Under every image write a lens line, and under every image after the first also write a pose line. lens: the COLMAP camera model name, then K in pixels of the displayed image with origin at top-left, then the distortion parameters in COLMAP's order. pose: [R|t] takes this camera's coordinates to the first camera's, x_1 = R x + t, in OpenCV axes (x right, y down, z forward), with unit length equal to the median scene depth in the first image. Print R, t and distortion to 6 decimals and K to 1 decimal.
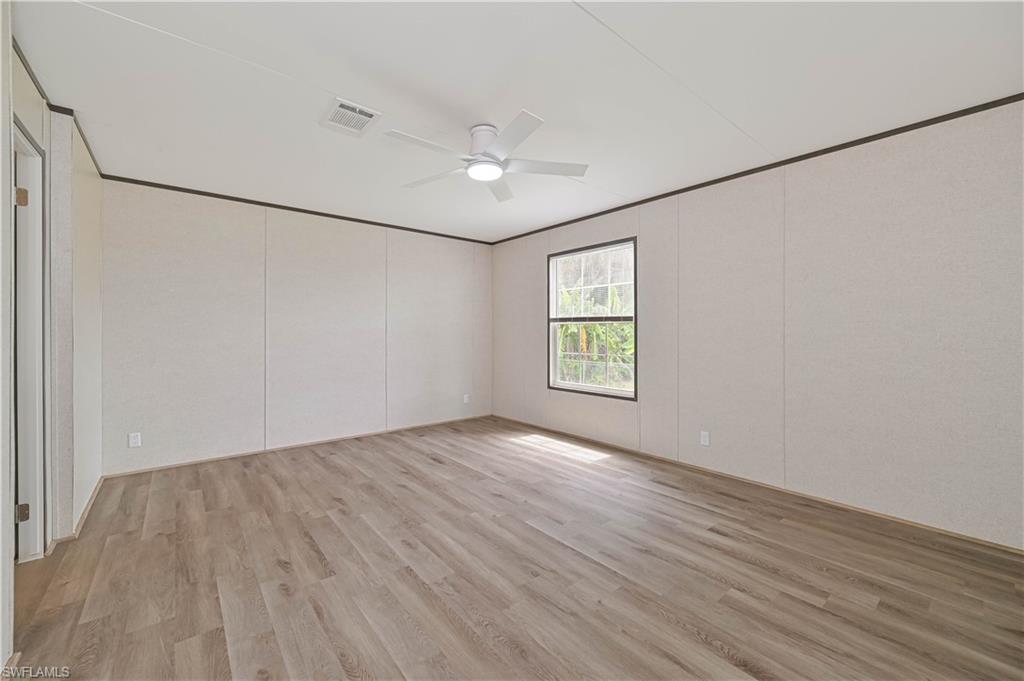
lens RADIAL K [[407.5, 0, 523.0], [0, 407.5, 344.7], [0, 0, 1]] dist [-0.001046, 0.000265]
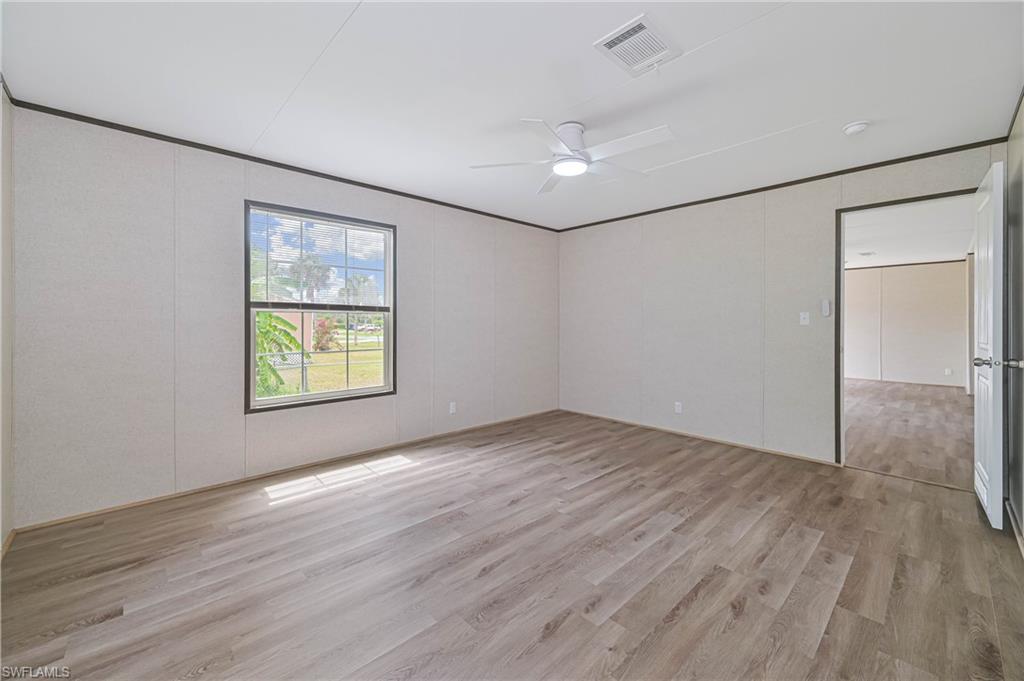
lens RADIAL K [[407.5, 0, 511.7], [0, 407.5, 328.3], [0, 0, 1]] dist [-0.001046, 0.000265]
pose [[-0.048728, -0.011422, 0.998747, -1.100595], [0.031602, 0.999416, 0.012971, -0.033535], [-0.998312, 0.032194, -0.048338, 1.182296]]
